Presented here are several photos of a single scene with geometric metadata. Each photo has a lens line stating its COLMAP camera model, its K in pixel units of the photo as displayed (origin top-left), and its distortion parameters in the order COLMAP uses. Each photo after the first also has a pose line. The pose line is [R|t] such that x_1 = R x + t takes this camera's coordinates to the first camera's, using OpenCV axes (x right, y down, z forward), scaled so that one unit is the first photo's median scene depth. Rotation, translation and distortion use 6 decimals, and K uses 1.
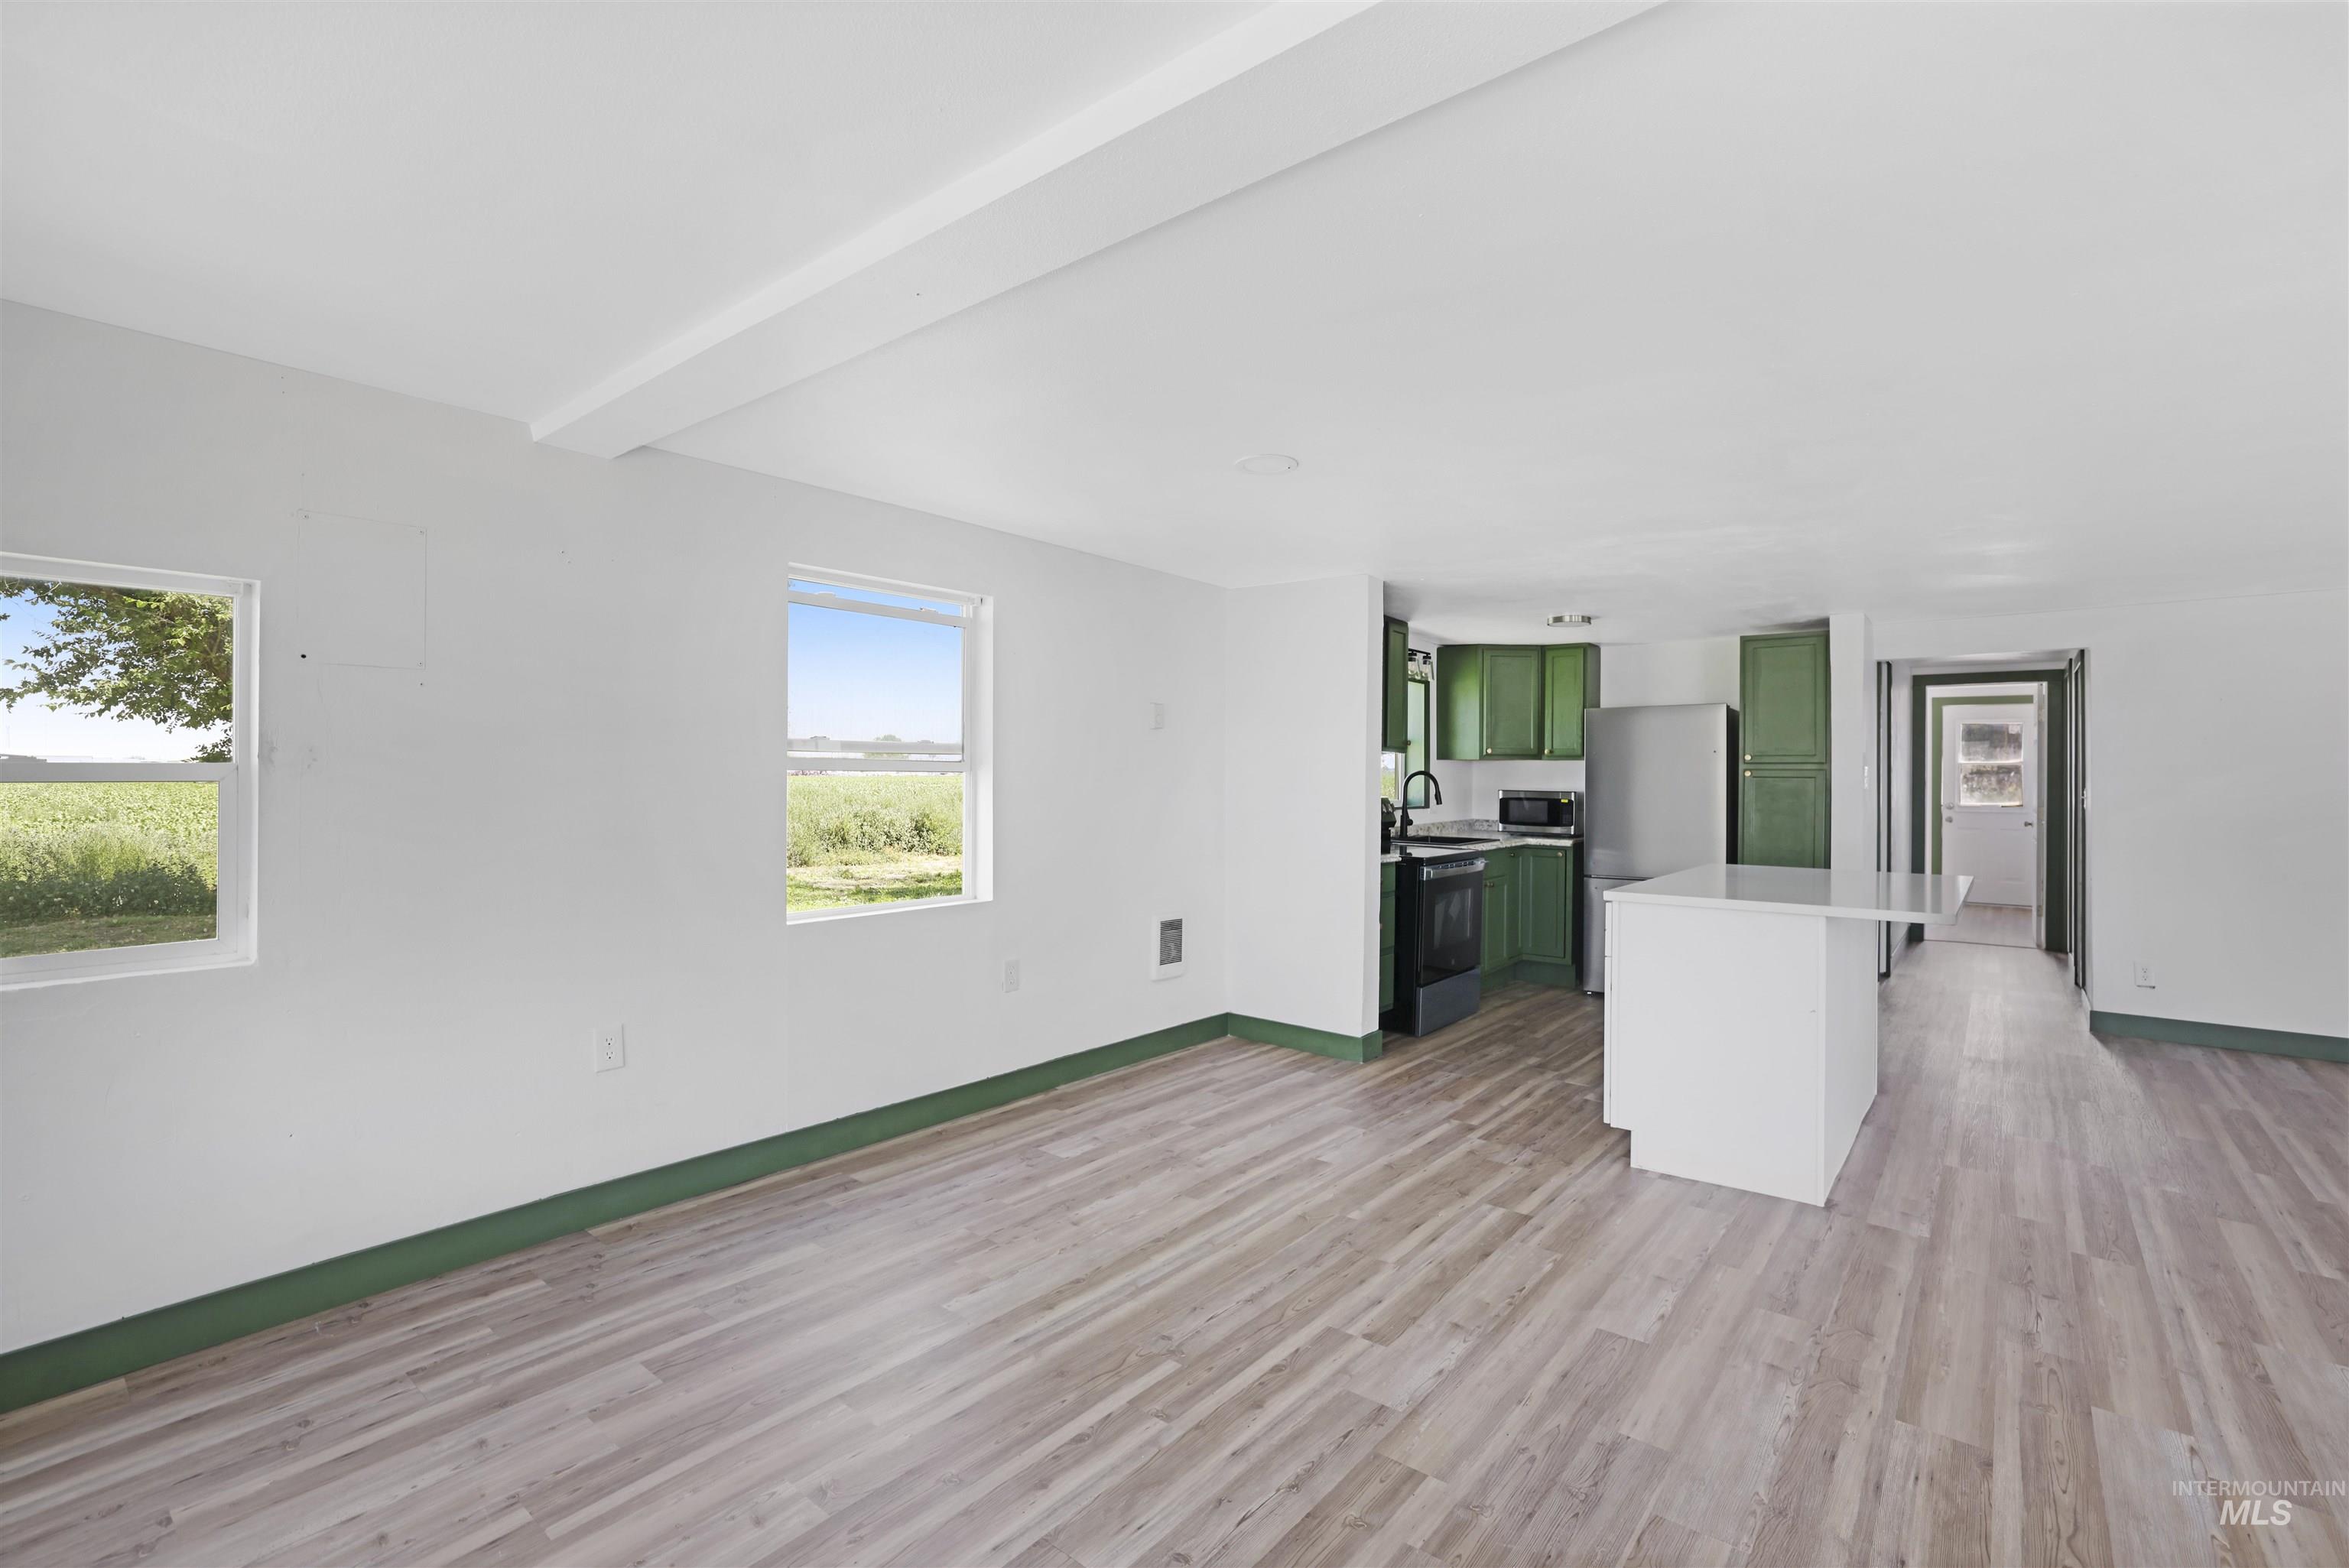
lens RADIAL K [[1060.5, 0, 1171.8], [0, 1060.5, 773.7], [0, 0, 1]] dist [-0.043214, 0.020667]
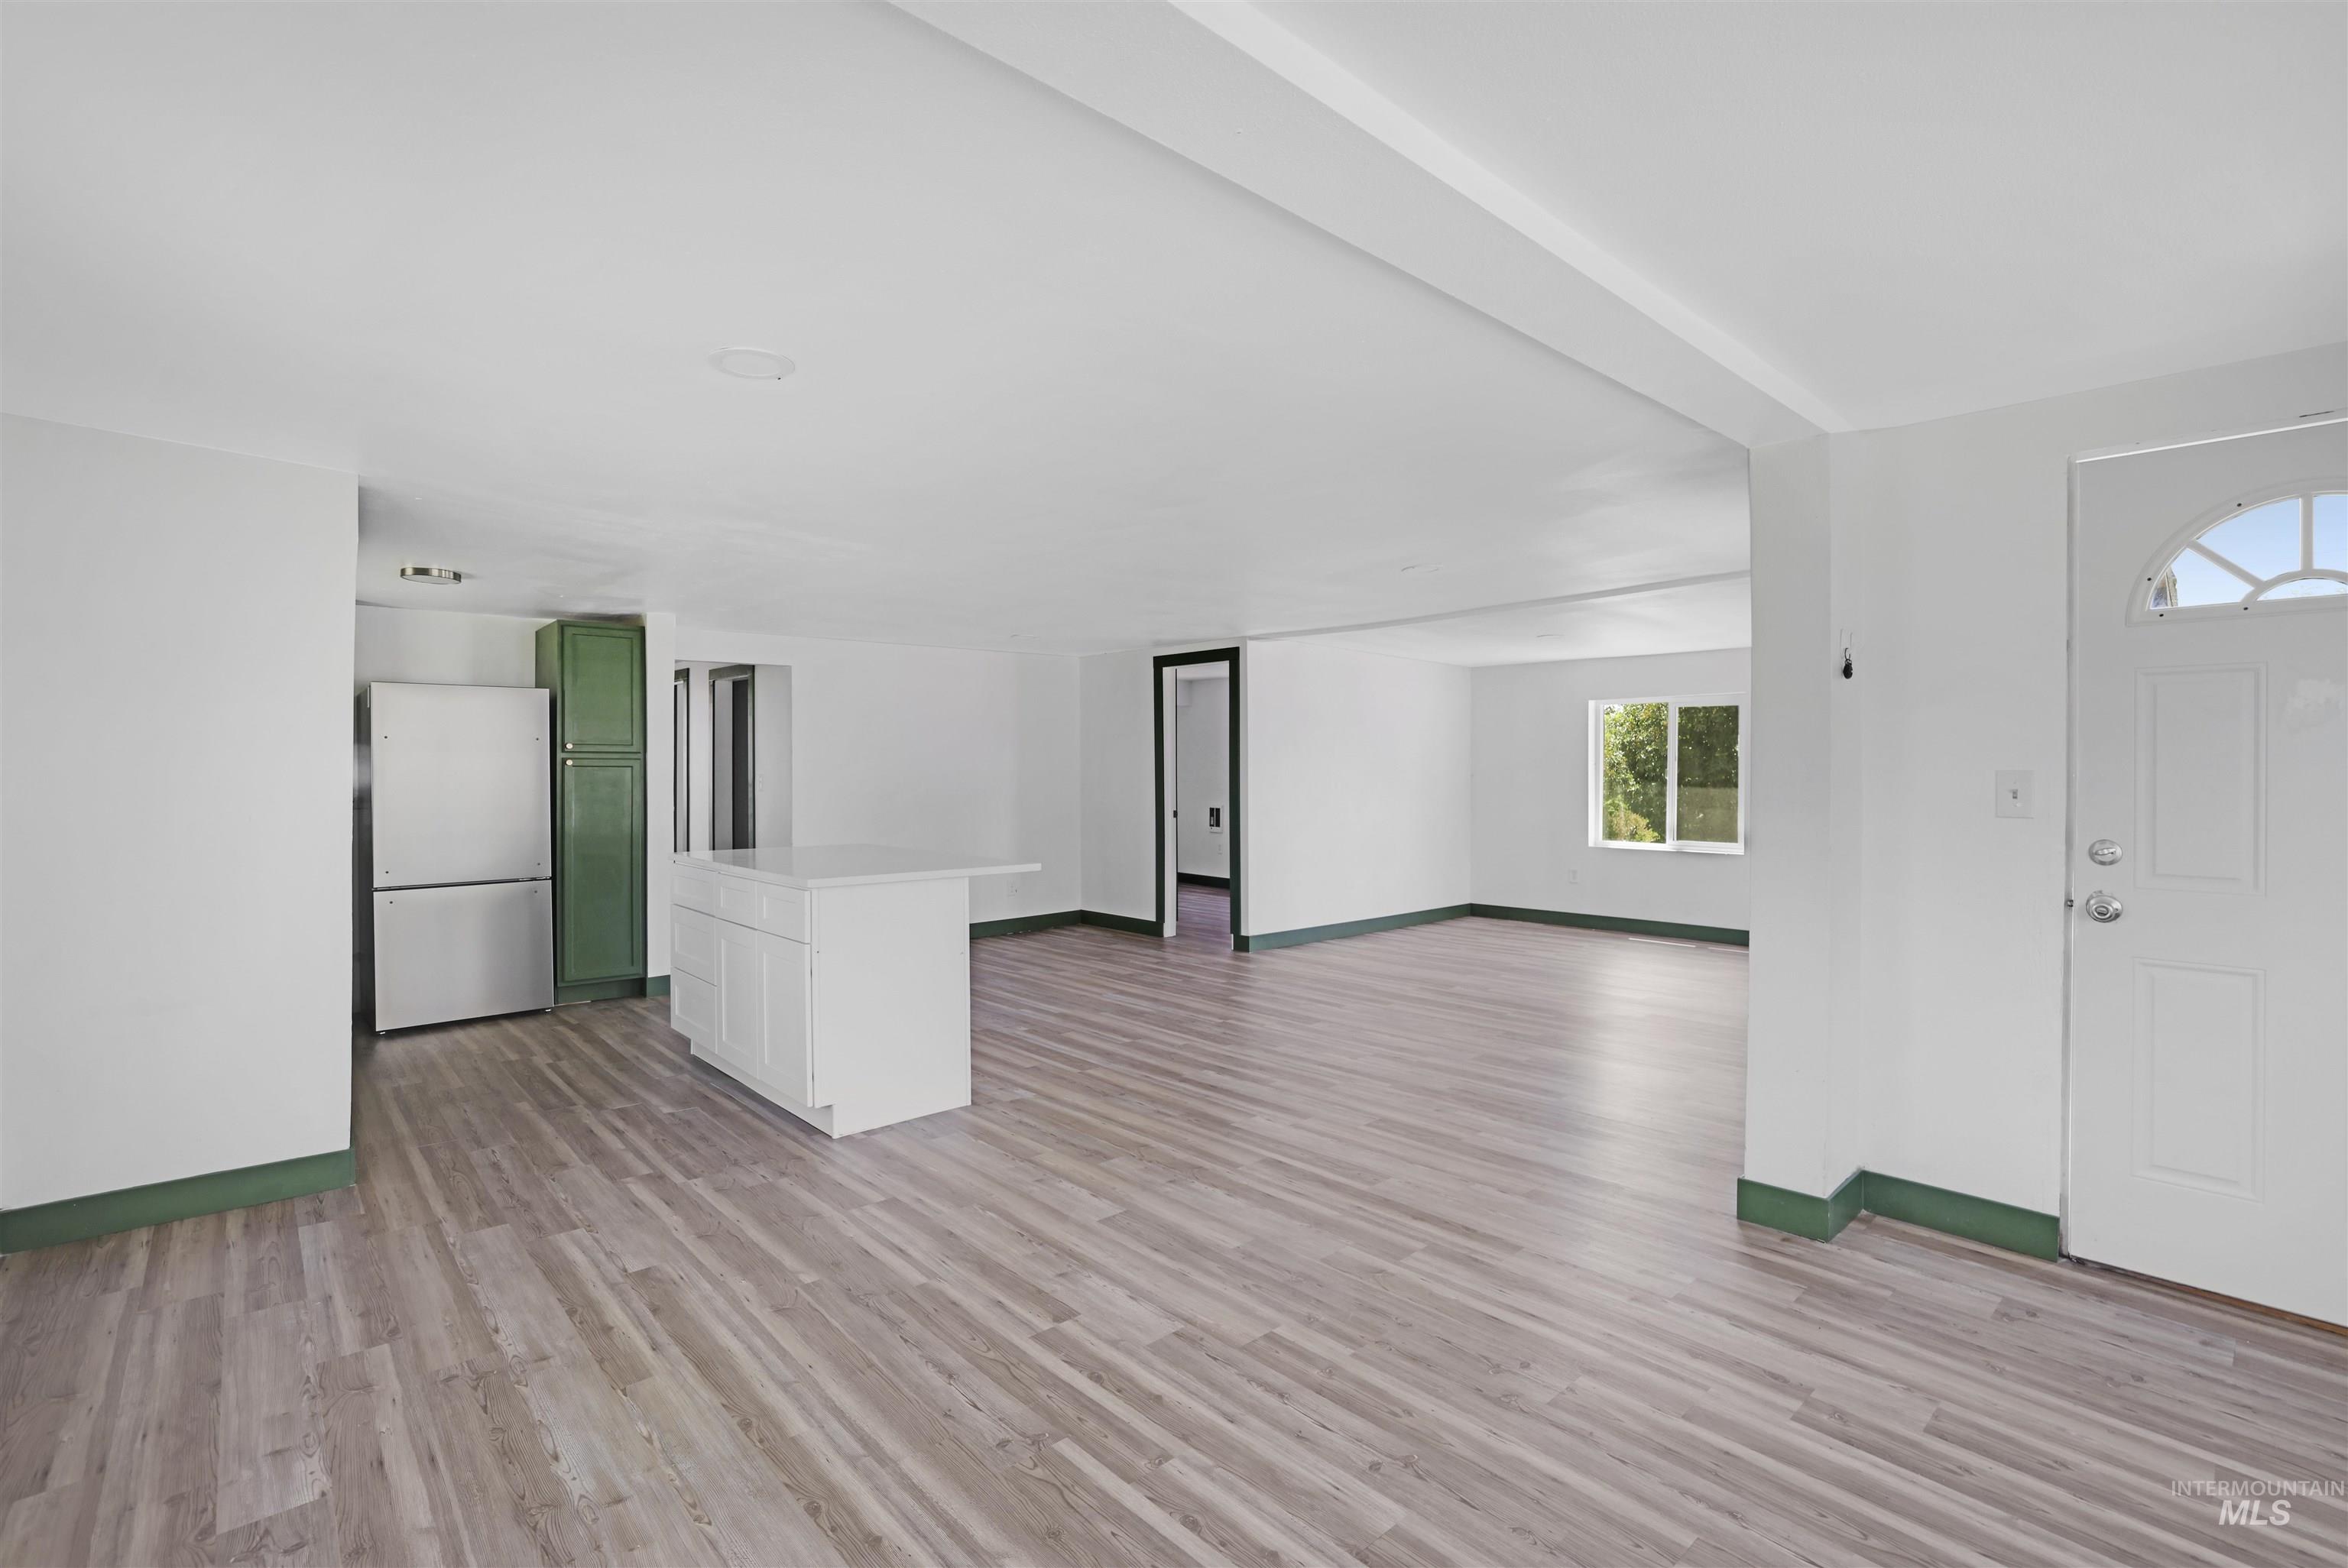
lens RADIAL K [[1060.1, 0, 1171.3], [0, 1060.1, 773.7], [0, 0, 1]] dist [-0.043214, 0.020667]
pose [[0.153256, -0.008860, 0.988147, -0.362624], [-0.001083, 0.999958, 0.009133, 0.000720], [-0.988186, -0.002470, 0.153240, 0.339345]]
